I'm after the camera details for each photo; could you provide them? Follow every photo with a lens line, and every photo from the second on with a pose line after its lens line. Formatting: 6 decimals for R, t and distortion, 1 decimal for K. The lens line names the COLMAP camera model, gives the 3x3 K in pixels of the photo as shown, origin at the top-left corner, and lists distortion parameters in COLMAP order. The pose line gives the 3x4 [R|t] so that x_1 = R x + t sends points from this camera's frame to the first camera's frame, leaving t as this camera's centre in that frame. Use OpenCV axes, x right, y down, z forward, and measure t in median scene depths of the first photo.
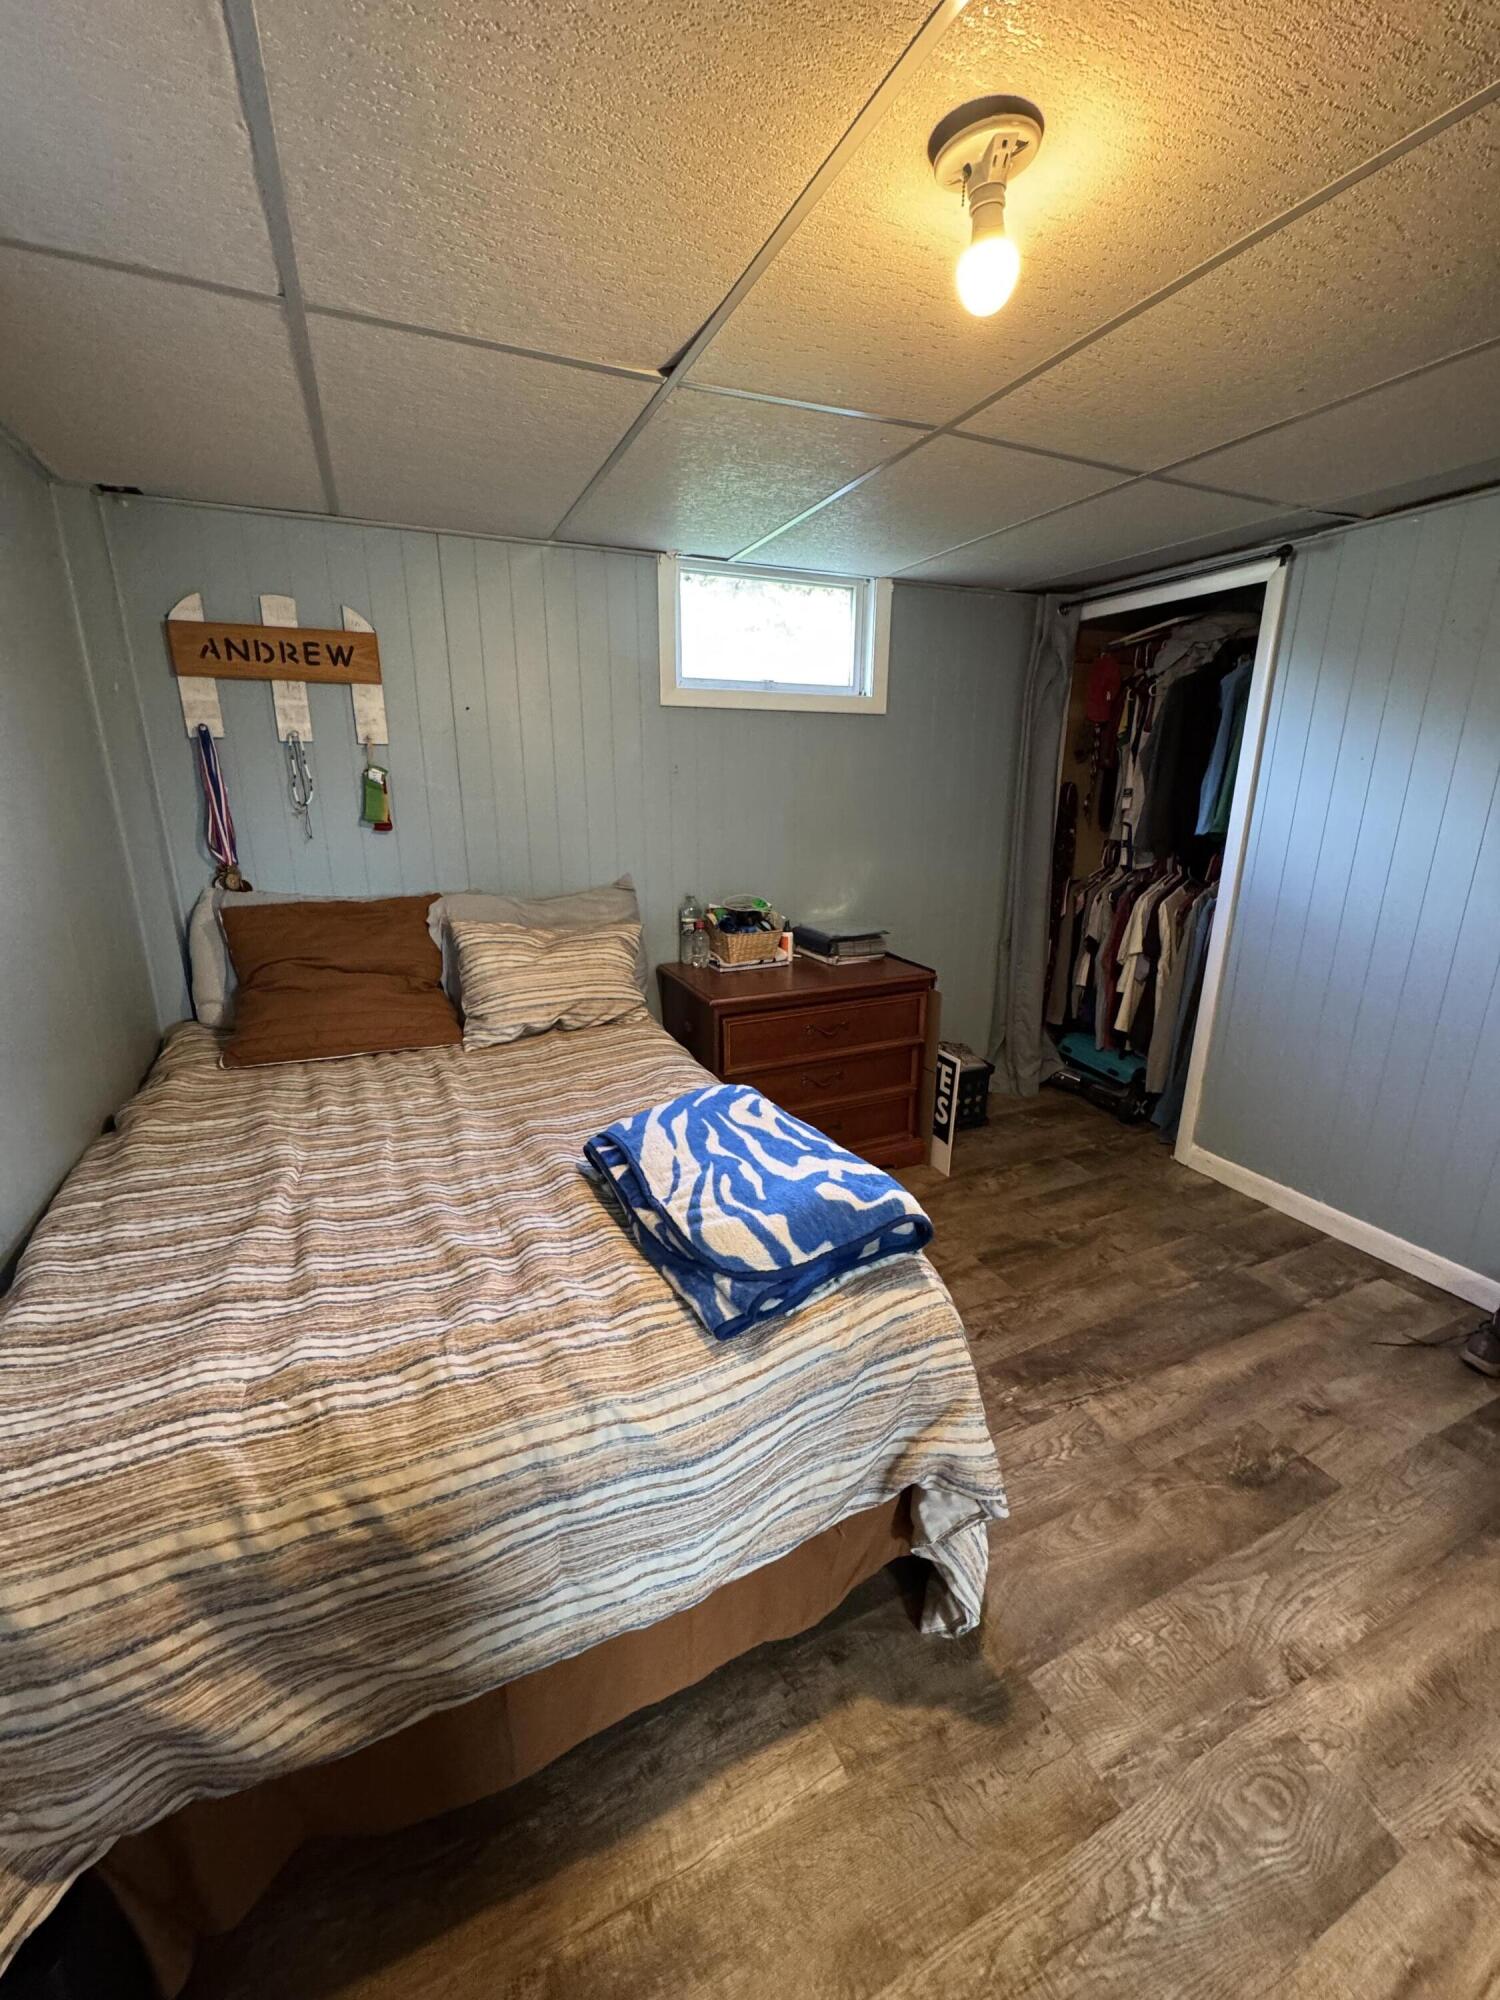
lens RADIAL K [[798.3, 0, 752.0], [0, 798.3, 998.2], [0, 0, 1]] dist [-0.002123, 0.000467]
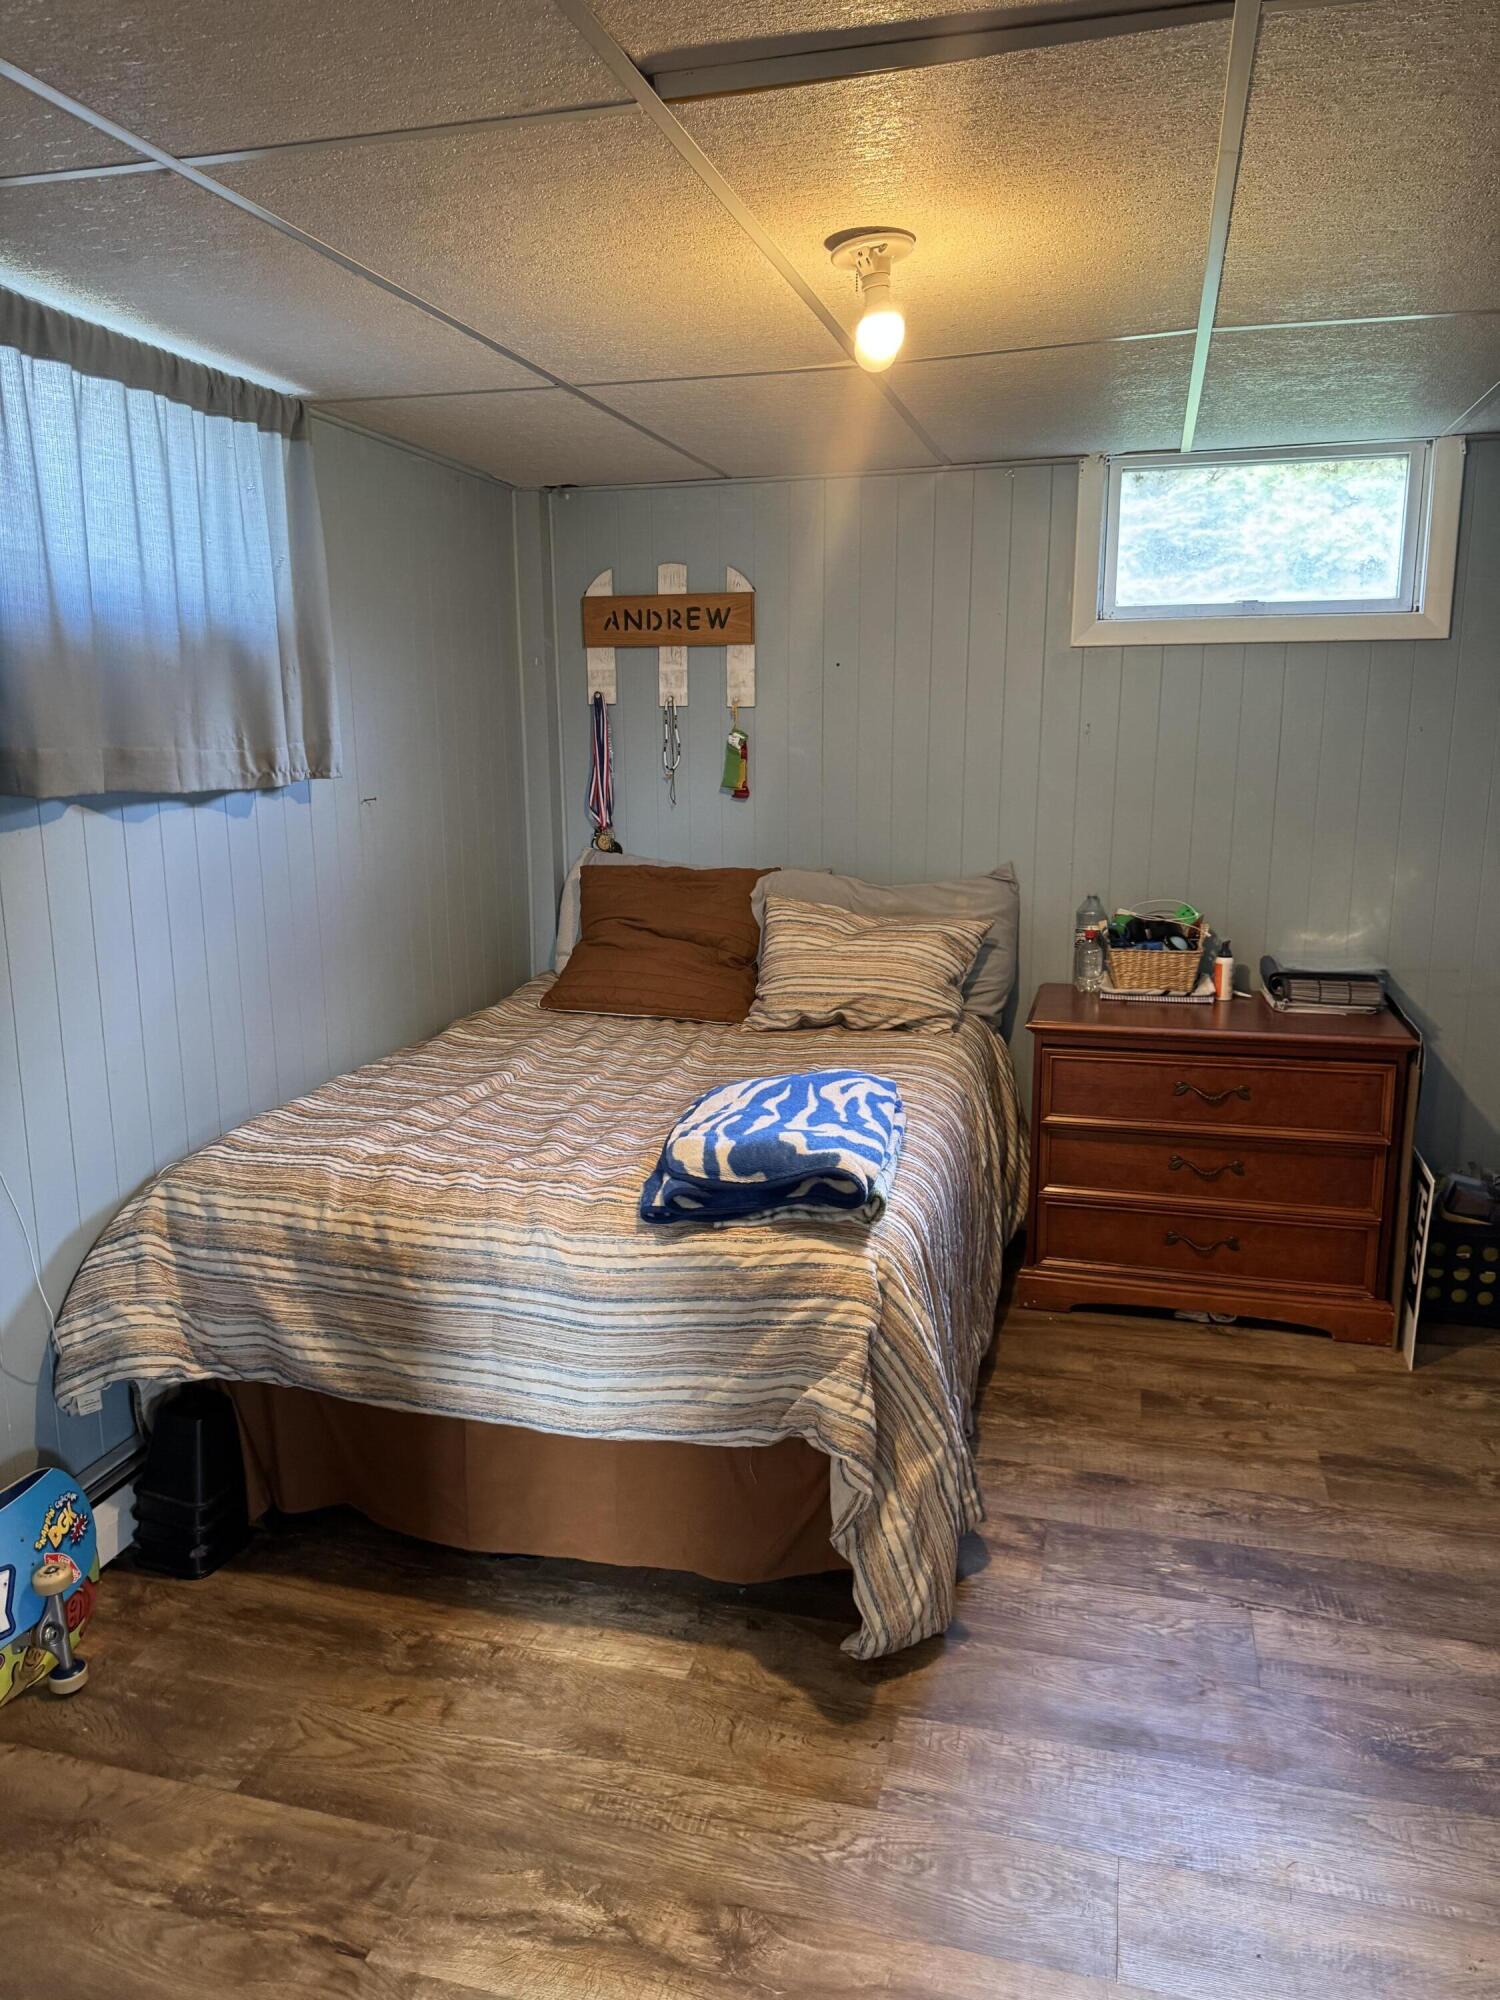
lens RADIAL K [[1397.8, 0, 742.2], [0, 1397.8, 1013.6], [0, 0, 1]] dist [0.075937, -0.098901]
pose [[0.768197, 0.122002, -0.628481, 0.660665], [-0.167030, 0.985869, -0.012783, 0.066219], [0.618040, 0.114795, 0.777720, -0.270069]]
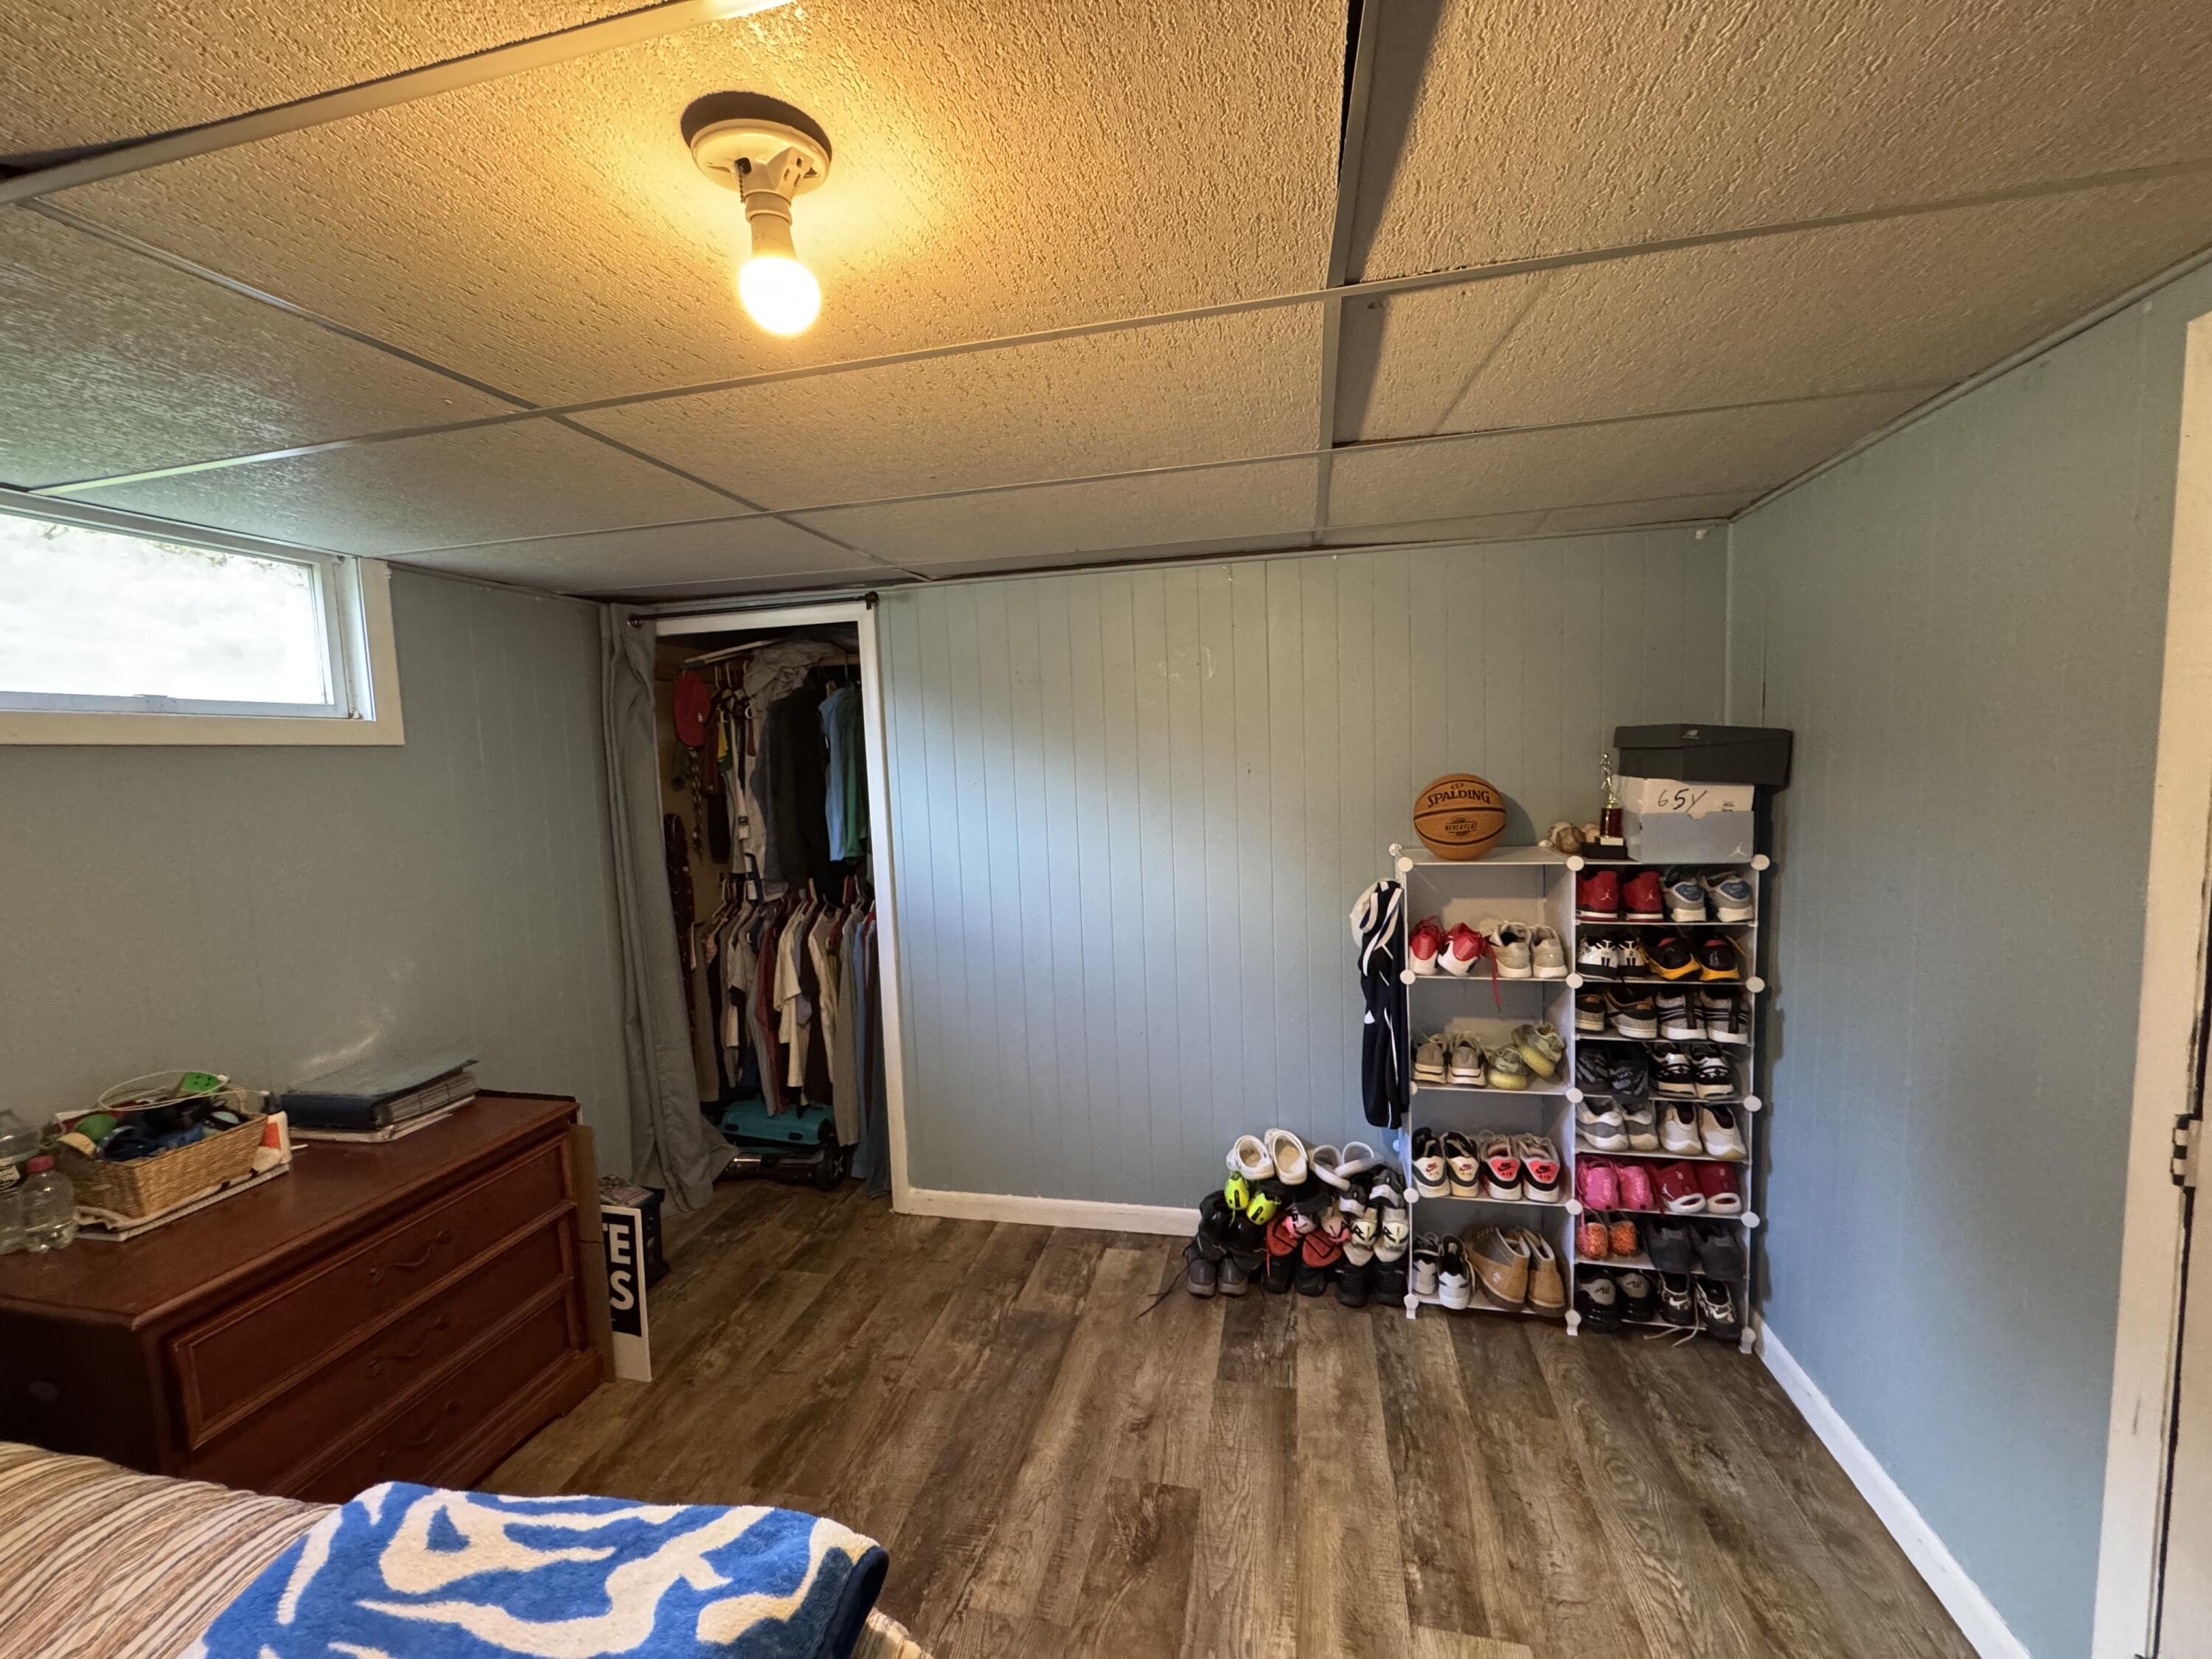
lens RADIAL K [[882.9, 0, 1107.0], [0, 882.9, 828.2], [0, 0, 1]] dist [-0.002123, 0.000467]
pose [[0.601334, -0.094021, 0.793447, -0.103853], [0.254751, 0.963785, -0.078864, -0.103948], [-0.757297, 0.249555, 0.603509, 0.150589]]
